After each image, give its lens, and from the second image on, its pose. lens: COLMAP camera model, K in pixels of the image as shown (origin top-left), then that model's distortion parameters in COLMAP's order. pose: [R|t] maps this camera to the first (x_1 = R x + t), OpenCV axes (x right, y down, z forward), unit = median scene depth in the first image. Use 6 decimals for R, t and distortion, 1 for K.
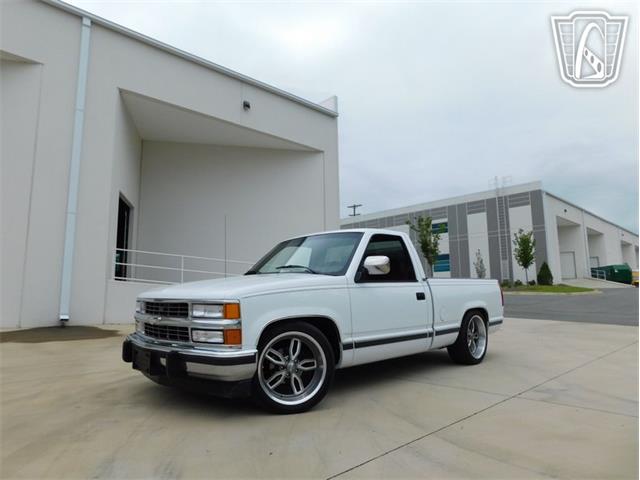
lens RADIAL K [[420.2, 0, 314.0], [0, 420.2, 237.4], [0, 0, 1]] dist [-0.065427, 0.051335]
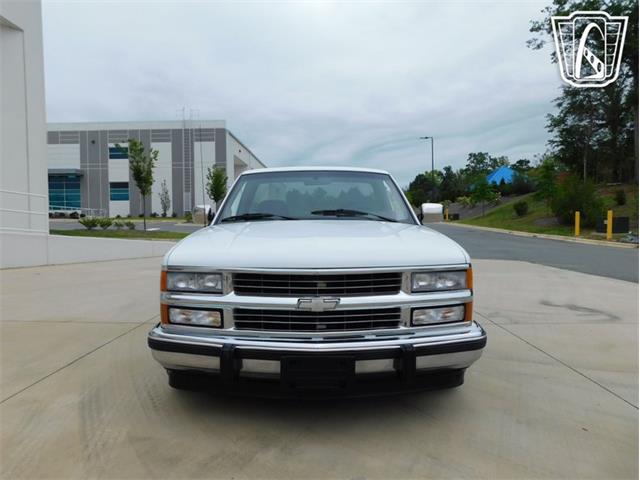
lens RADIAL K [[422.2, 0, 314.6], [0, 422.2, 237.4], [0, 0, 1]] dist [-0.075524, 0.059329]
pose [[0.691874, -0.019083, 0.721766, -0.093901], [-0.103085, 0.986799, 0.124906, 0.003484], [-0.714621, -0.160822, 0.680774, 0.068434]]
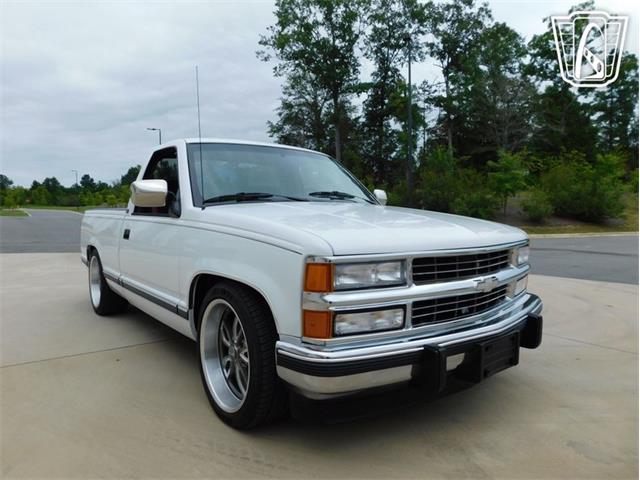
lens RADIAL K [[422.2, 0, 314.6], [0, 422.2, 237.4], [0, 0, 1]] dist [-0.075524, 0.059329]
pose [[0.092933, -0.037836, 0.994953, -0.111345], [-0.136981, 0.989290, 0.050415, 0.015933], [-0.986205, -0.140975, 0.086755, 0.135360]]
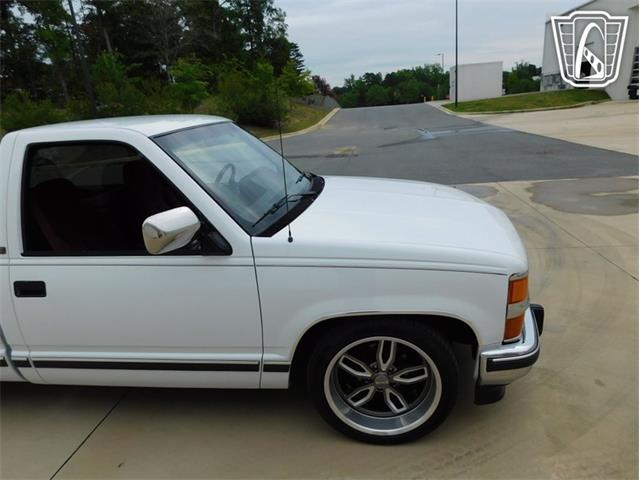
lens RADIAL K [[422.2, 0, 314.6], [0, 422.2, 237.4], [0, 0, 1]] dist [-0.075524, 0.059329]
pose [[-0.642470, -0.176640, 0.745674, -0.083454], [-0.033255, 0.978581, 0.203160, 0.004431], [-0.765589, 0.105727, -0.634583, 0.200288]]
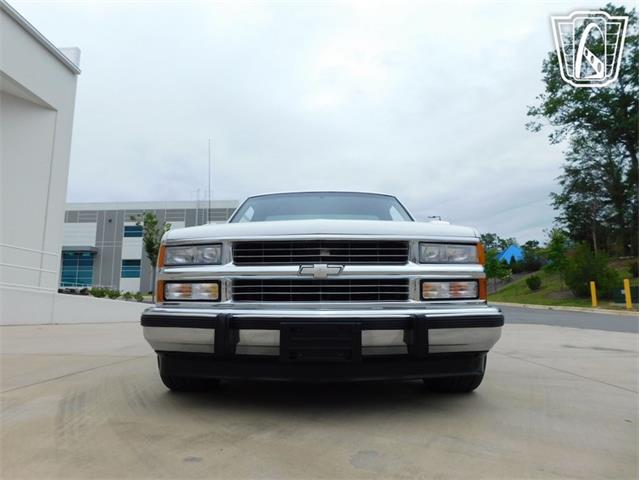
lens RADIAL K [[422.2, 0, 314.6], [0, 422.2, 237.4], [0, 0, 1]] dist [-0.075524, 0.059329]
pose [[0.708517, 0.123717, 0.694765, -0.090685], [-0.104160, 0.992063, -0.070435, 0.022581], [-0.697965, -0.022463, 0.715780, 0.067244]]
